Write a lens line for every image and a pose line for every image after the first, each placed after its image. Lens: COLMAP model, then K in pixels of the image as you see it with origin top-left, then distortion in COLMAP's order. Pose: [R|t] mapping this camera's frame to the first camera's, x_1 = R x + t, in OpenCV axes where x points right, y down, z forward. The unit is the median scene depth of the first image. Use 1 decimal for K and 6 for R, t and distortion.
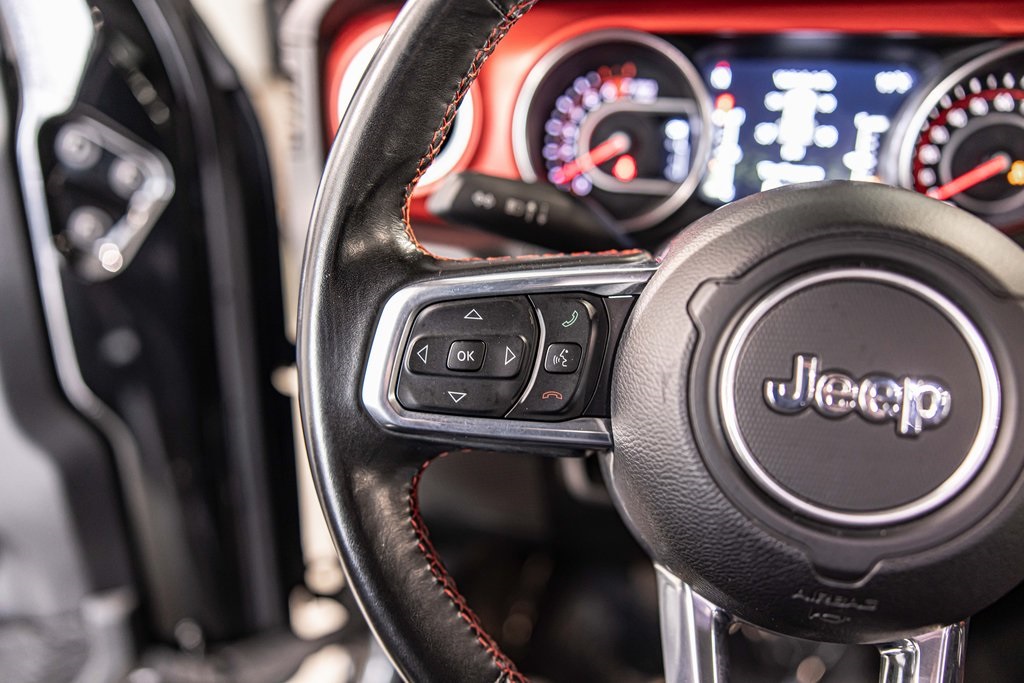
lens RADIAL K [[753.6, 0, 512.0], [0, 753.6, 341.5], [0, 0, 1]] dist [0.000099, 0.001020]
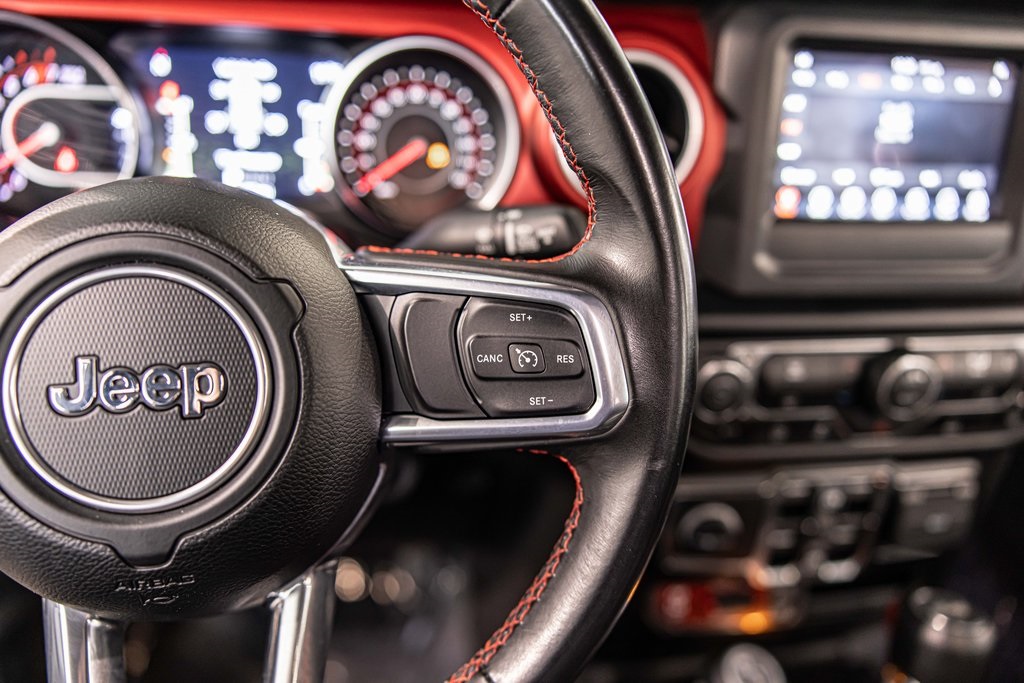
lens RADIAL K [[753.6, 0, 512.0], [0, 753.6, 341.5], [0, 0, 1]] dist [0.000099, 0.001020]
pose [[0.898661, -0.135179, 0.417294, 0.243287], [0.123032, 0.990821, 0.056014, 0.006016], [-0.421035, 0.001003, 0.907044, -0.080280]]
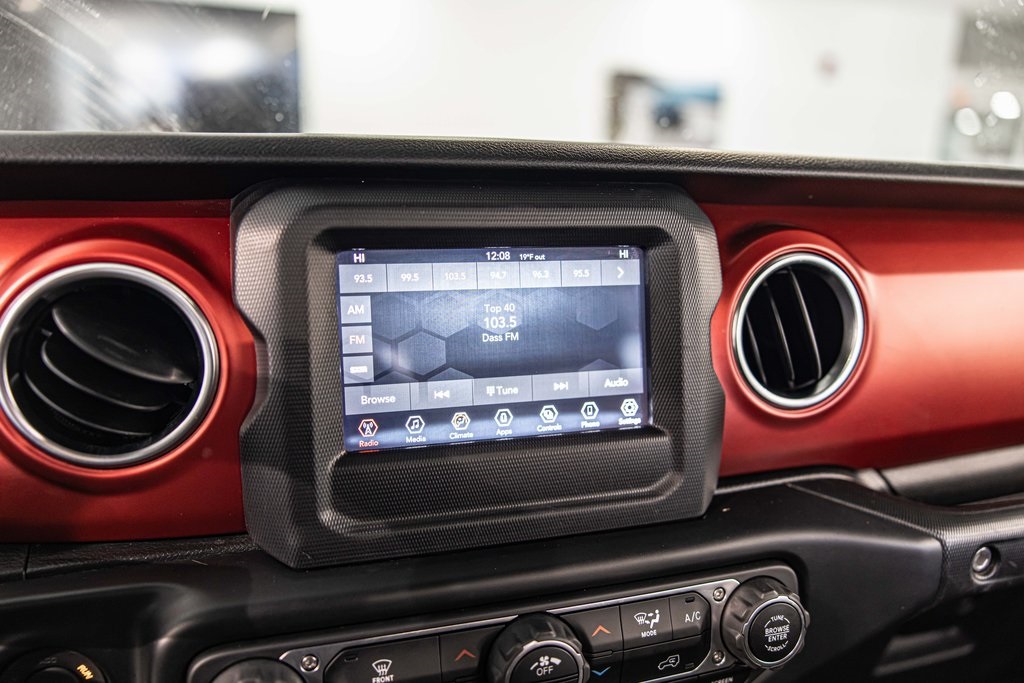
lens RADIAL K [[753.6, 0, 512.0], [0, 753.6, 341.5], [0, 0, 1]] dist [0.000099, 0.001020]
pose [[0.844916, -0.110992, 0.523257, 0.778023], [0.205866, 0.970358, -0.126586, -0.042472], [-0.493696, 0.214675, 0.842721, -0.057016]]
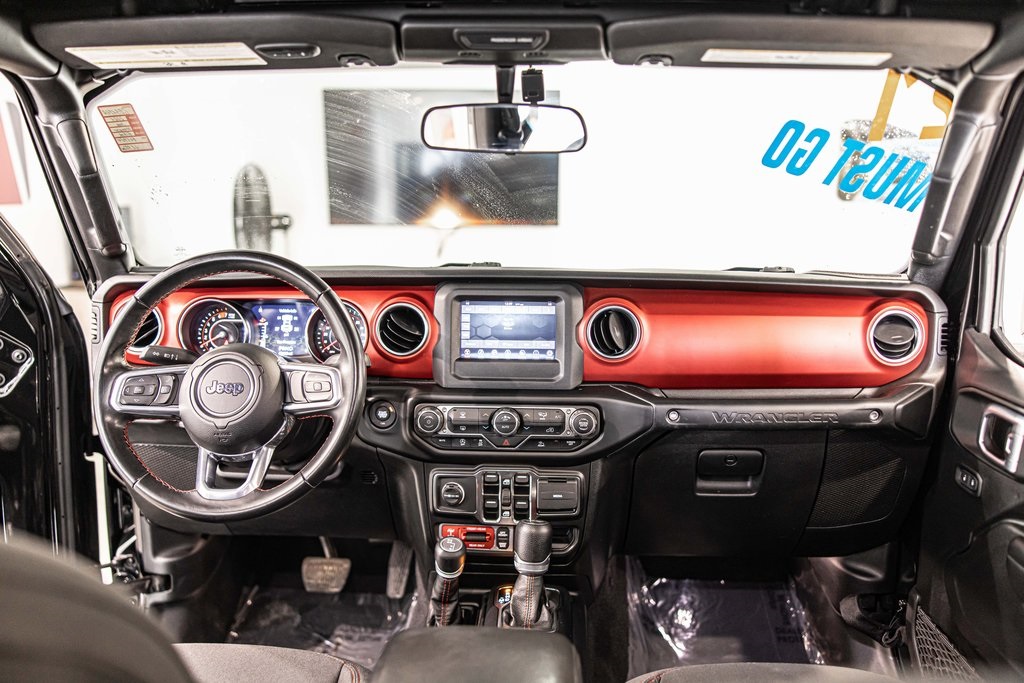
lens RADIAL K [[753.6, 0, 512.0], [0, 753.6, 341.5], [0, 0, 1]] dist [0.000099, 0.001020]
pose [[0.976229, -0.040526, 0.212919, 0.627570], [0.089404, 0.970190, -0.225254, 0.517626], [-0.197443, 0.238935, 0.950750, -1.973897]]
